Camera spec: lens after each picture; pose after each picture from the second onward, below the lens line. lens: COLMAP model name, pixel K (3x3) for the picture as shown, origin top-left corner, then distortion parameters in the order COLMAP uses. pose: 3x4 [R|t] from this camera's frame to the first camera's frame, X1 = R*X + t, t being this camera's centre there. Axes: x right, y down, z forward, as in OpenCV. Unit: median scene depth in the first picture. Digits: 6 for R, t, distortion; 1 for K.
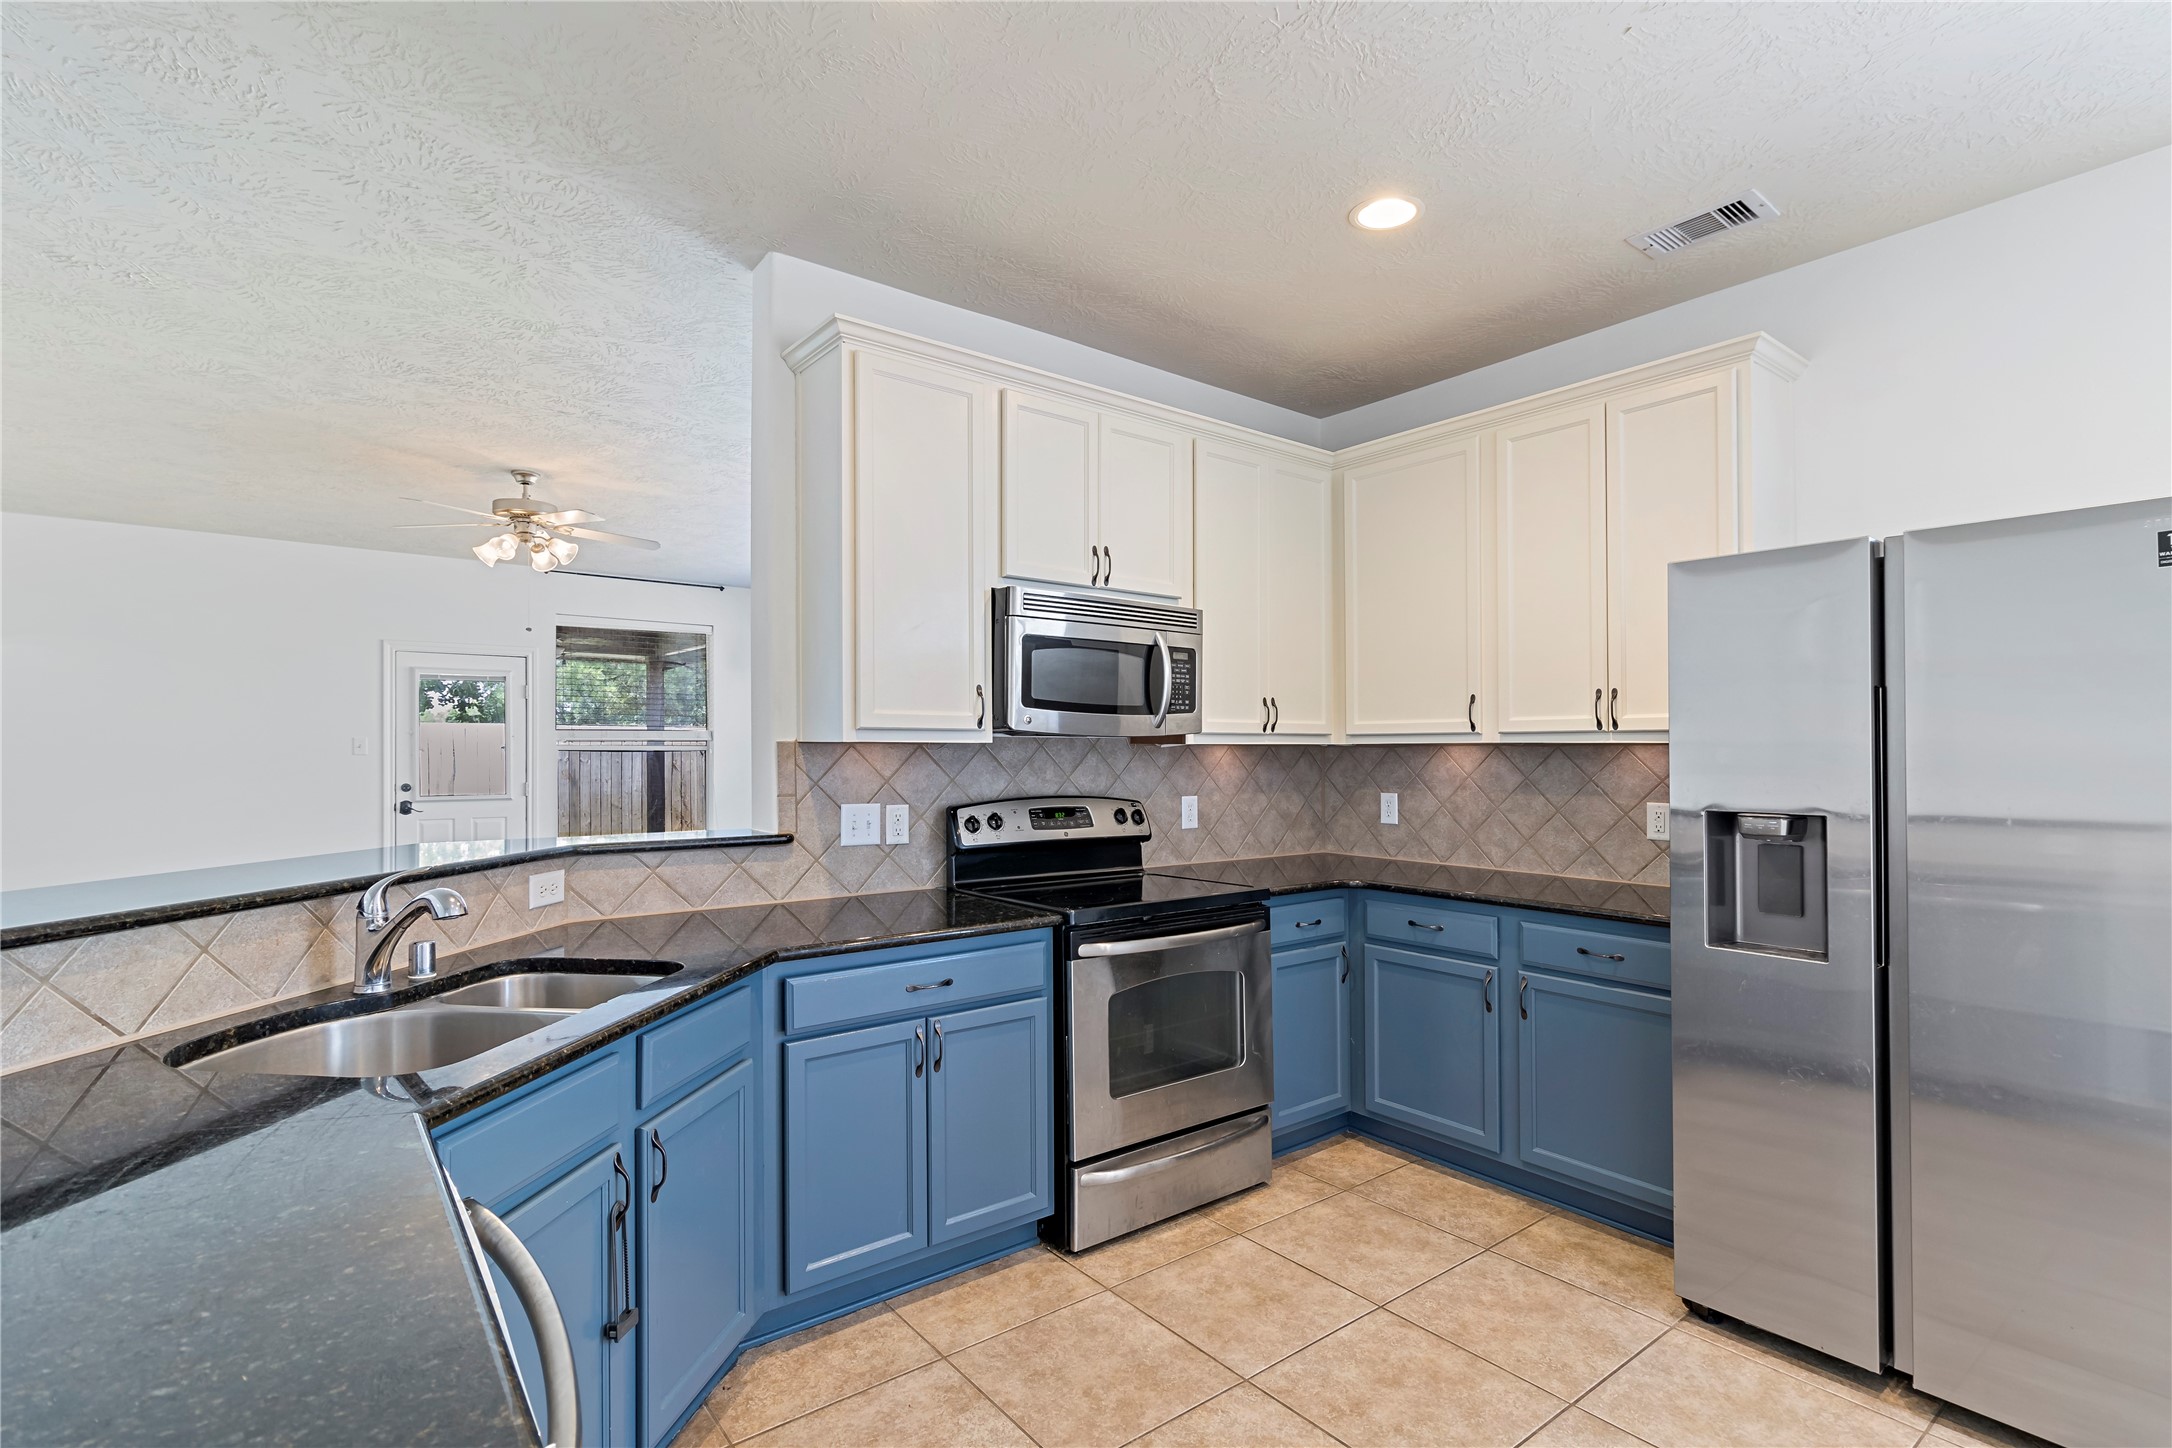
lens RADIAL K [[1015.6, 0, 1088.1], [0, 1015.6, 743.6], [0, 0, 1]] dist [0.004884, 0.000692]
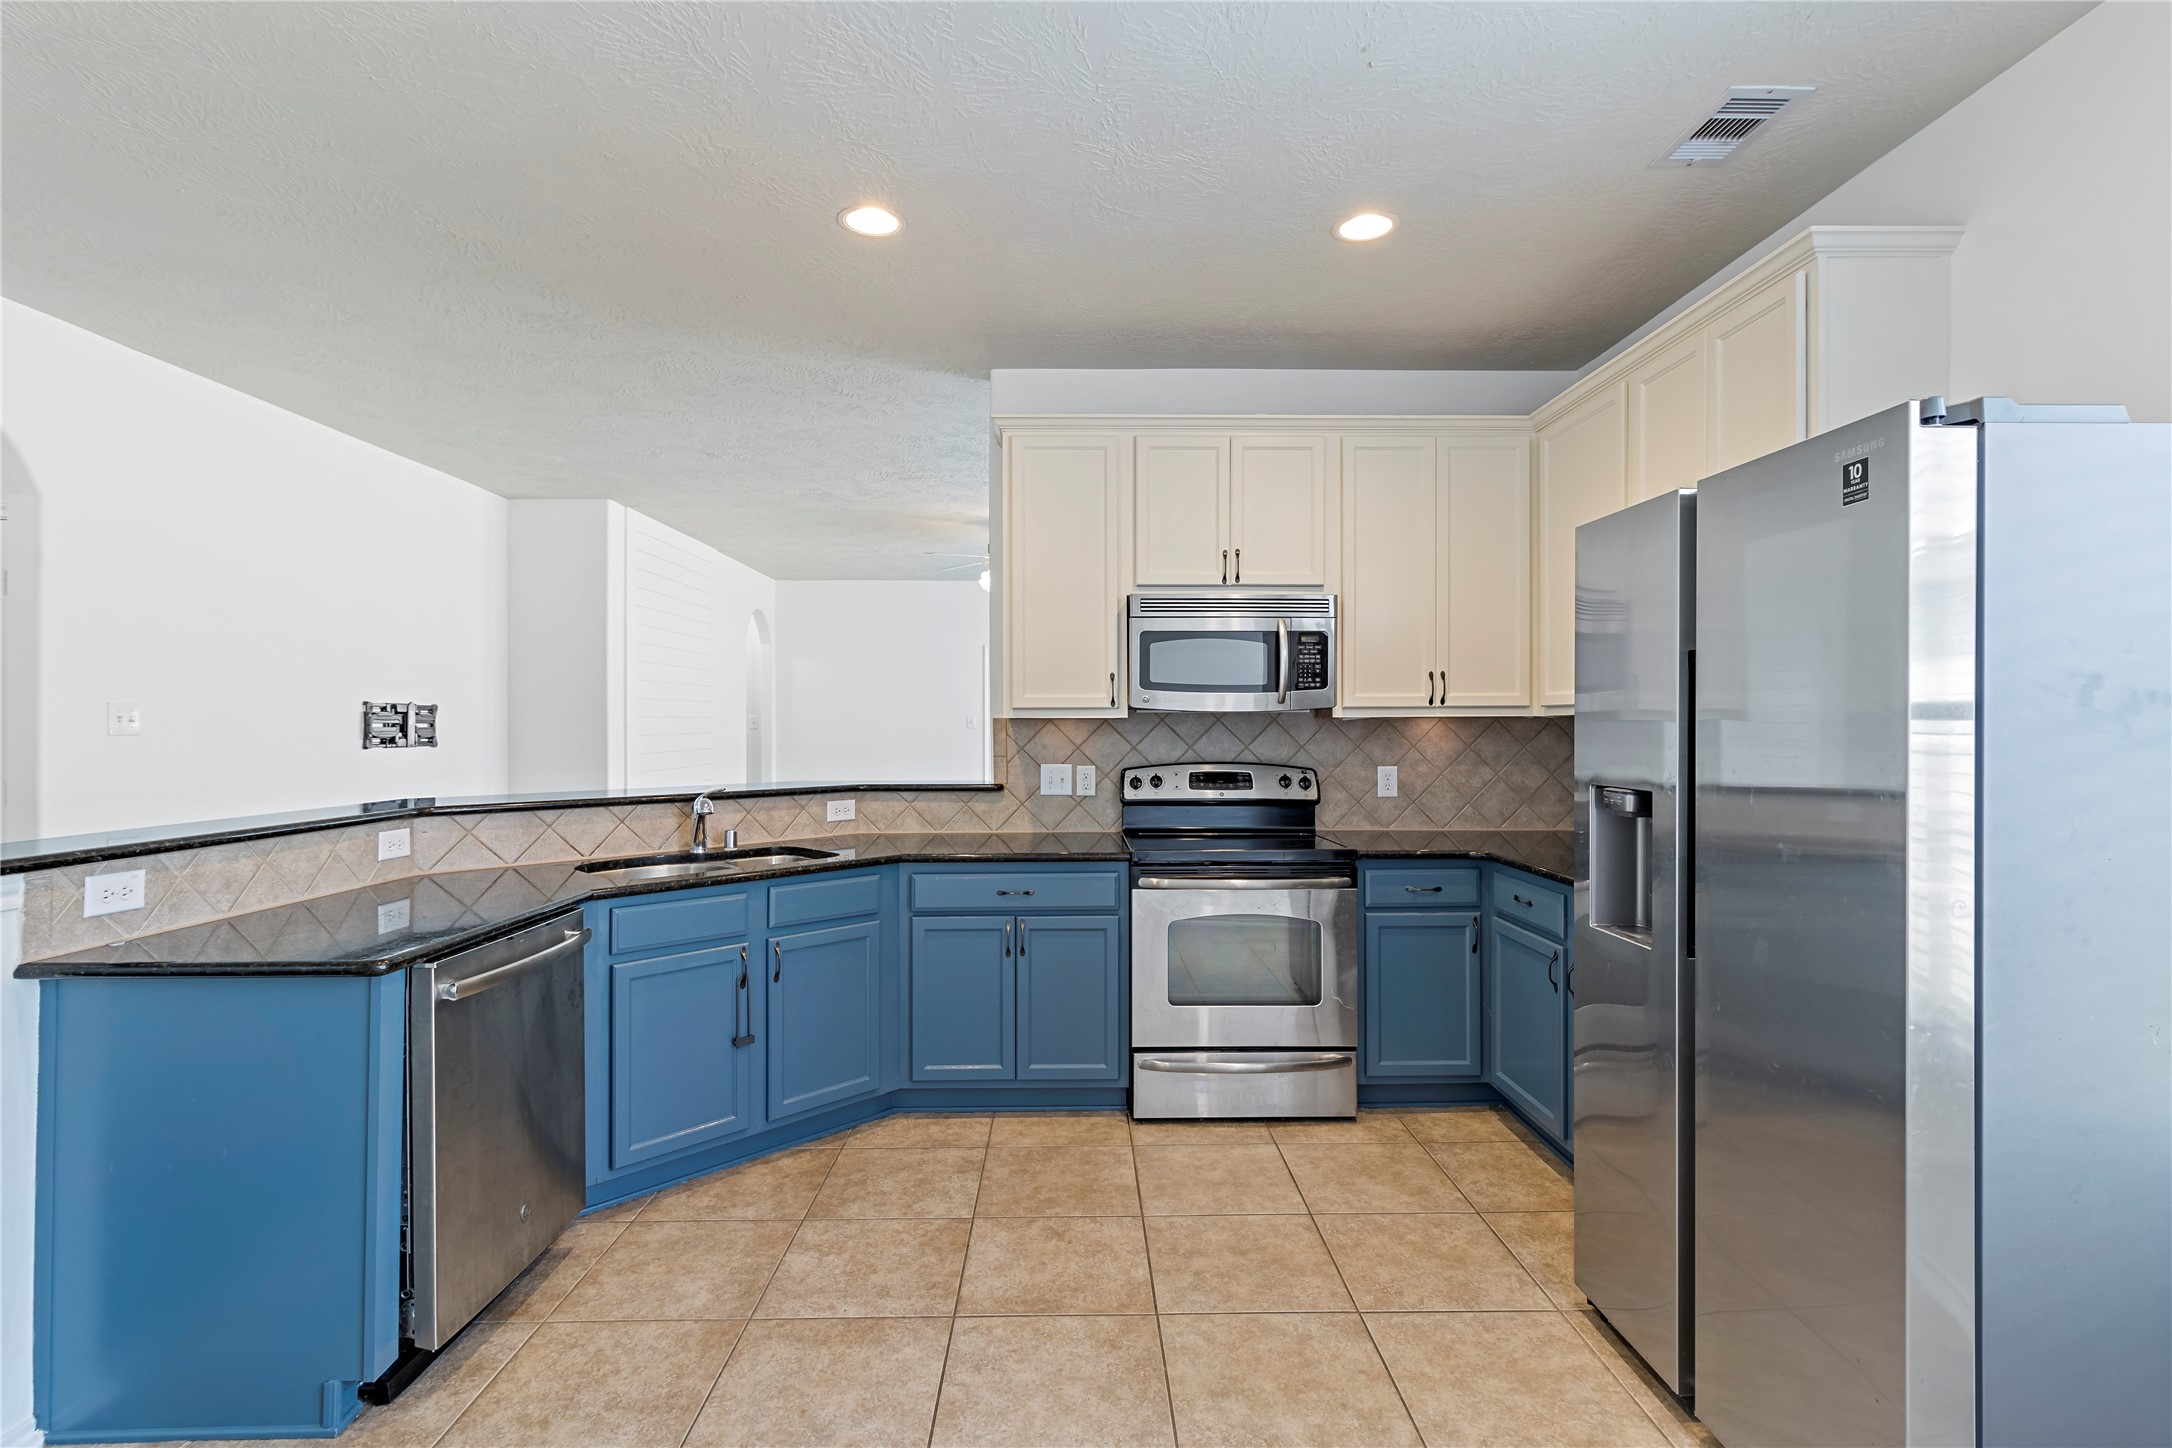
lens RADIAL K [[1015.6, 0, 1086.0], [0, 1015.6, 721.6], [0, 0, 1]] dist [0.004884, 0.000692]
pose [[0.795975, -0.004522, -0.605313, 0.639041], [0.007612, 0.999968, 0.002540, 0.000233], [0.605282, -0.006629, 0.795983, -0.040539]]
